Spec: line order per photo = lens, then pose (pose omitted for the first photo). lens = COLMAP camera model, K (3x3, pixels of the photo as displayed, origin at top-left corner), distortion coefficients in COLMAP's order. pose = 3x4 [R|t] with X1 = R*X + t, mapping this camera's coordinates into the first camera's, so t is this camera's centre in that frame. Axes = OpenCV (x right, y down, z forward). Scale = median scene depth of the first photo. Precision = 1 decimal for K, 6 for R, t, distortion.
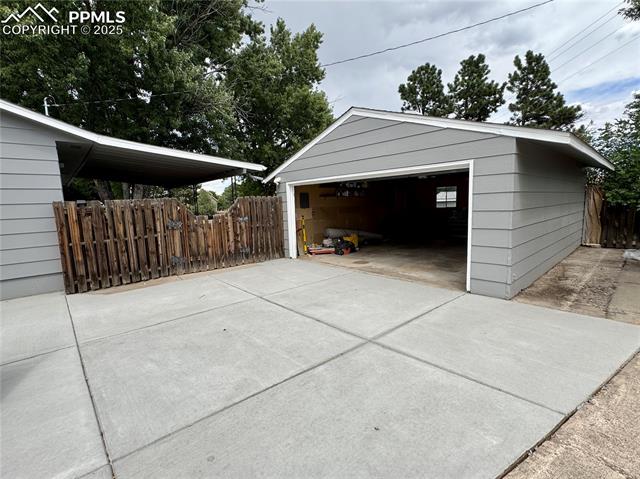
lens RADIAL K [[299.7, 0, 320.0], [0, 299.7, 239.5], [0, 0, 1]] dist [-0.002427, -0.000145]
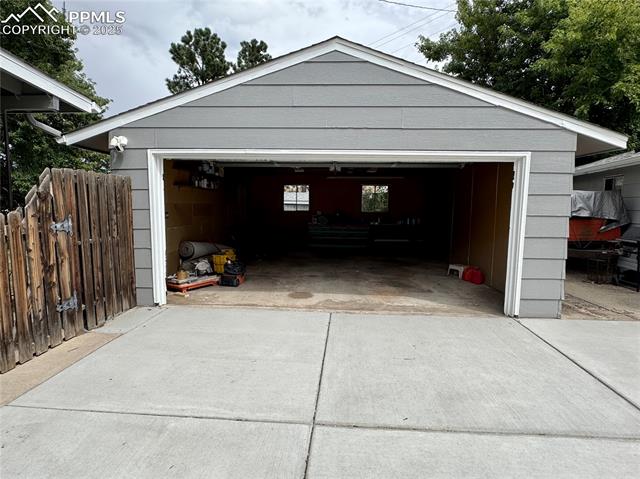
lens RADIAL K [[357.7, 0, 320.0], [0, 357.7, 239.5], [0, 0, 1]] dist [-0.000526, 0.000387]
pose [[0.709251, -0.028475, 0.704381, -0.351679], [0.047443, 0.998847, -0.007391, -0.031323], [-0.703358, 0.038660, 0.709784, 0.440131]]
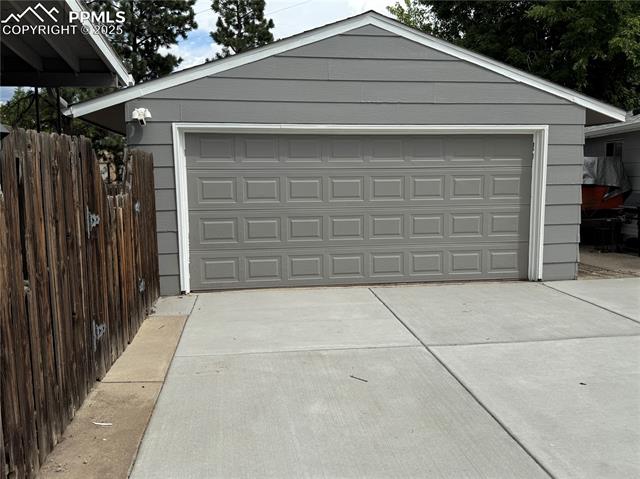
lens RADIAL K [[550.9, 0, 320.0], [0, 550.9, 239.5], [0, 0, 1]] dist [0.038842, -0.061136]
pose [[0.552560, -0.070260, 0.830507, -0.737201], [0.088880, 0.995726, 0.025103, -0.022272], [-0.828721, 0.059944, 0.556443, 0.410068]]
